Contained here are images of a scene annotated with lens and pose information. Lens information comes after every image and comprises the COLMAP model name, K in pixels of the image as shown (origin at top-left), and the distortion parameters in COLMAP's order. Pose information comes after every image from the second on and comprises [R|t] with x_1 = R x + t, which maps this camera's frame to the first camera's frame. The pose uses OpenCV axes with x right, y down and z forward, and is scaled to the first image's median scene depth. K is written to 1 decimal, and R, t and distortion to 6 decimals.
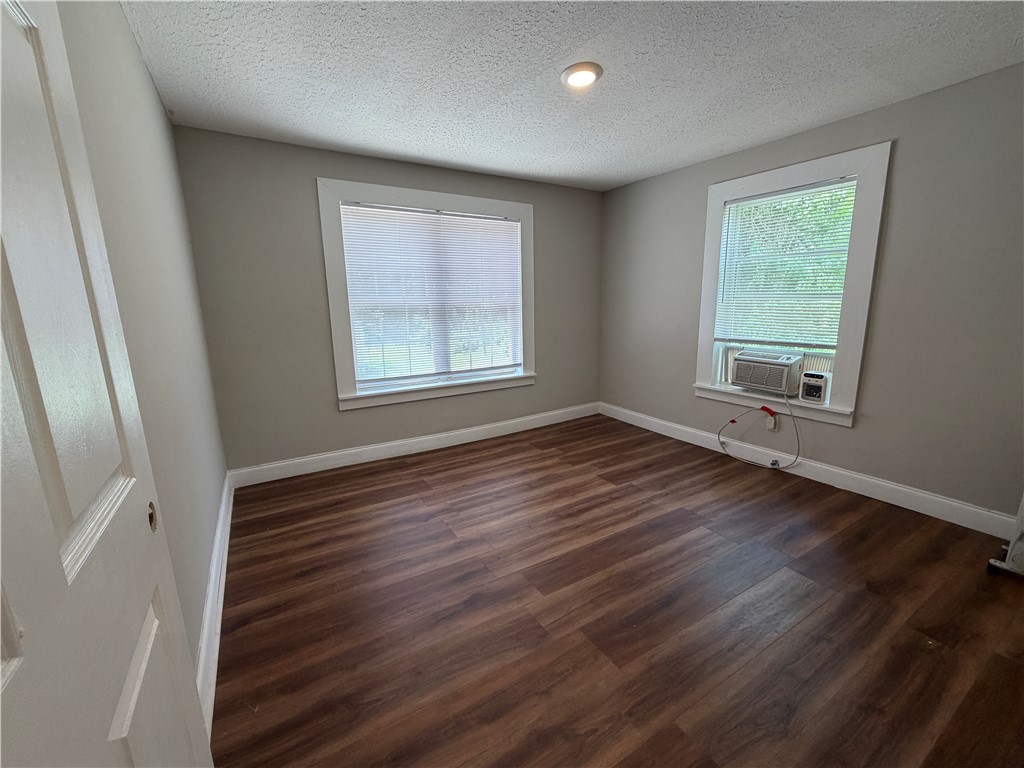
lens RADIAL K [[419.4, 0, 511.5], [0, 419.4, 383.6], [0, 0, 1]] dist [0.001479, -0.000829]
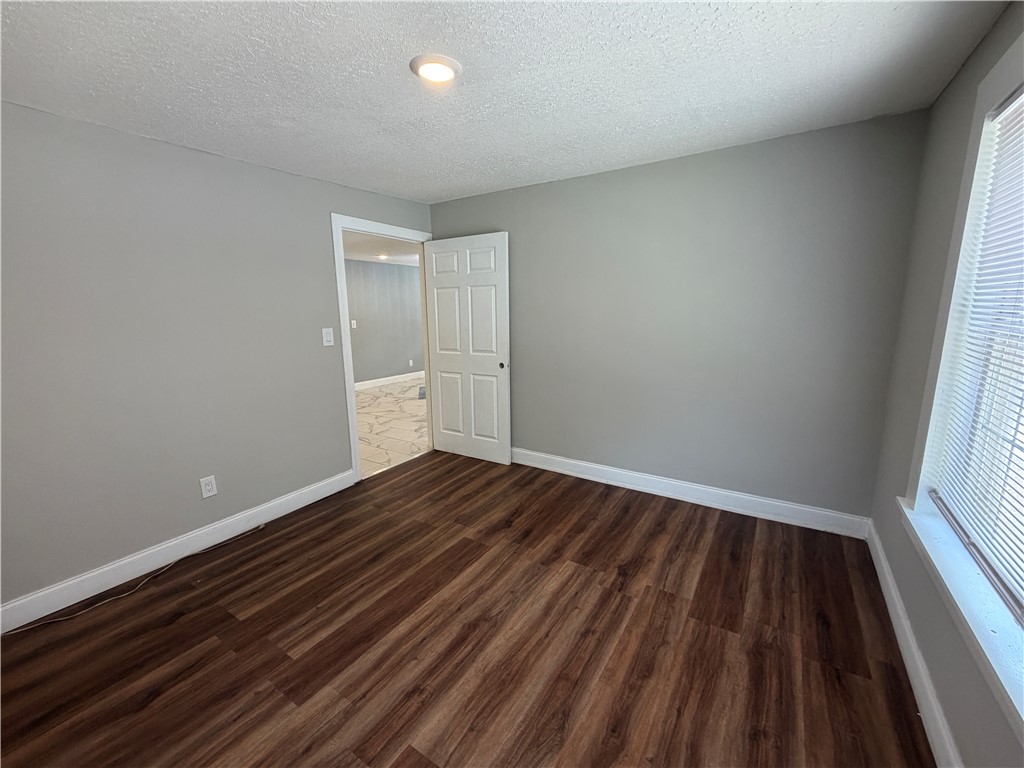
lens RADIAL K [[419.4, 0, 509.7], [0, 419.4, 386.5], [0, 0, 1]] dist [0.001479, -0.000829]
pose [[-0.901267, 0.110798, -0.418857, 0.338766], [-0.049550, 0.934047, 0.353696, -0.340630], [0.430421, 0.339529, -0.836336, 1.465229]]
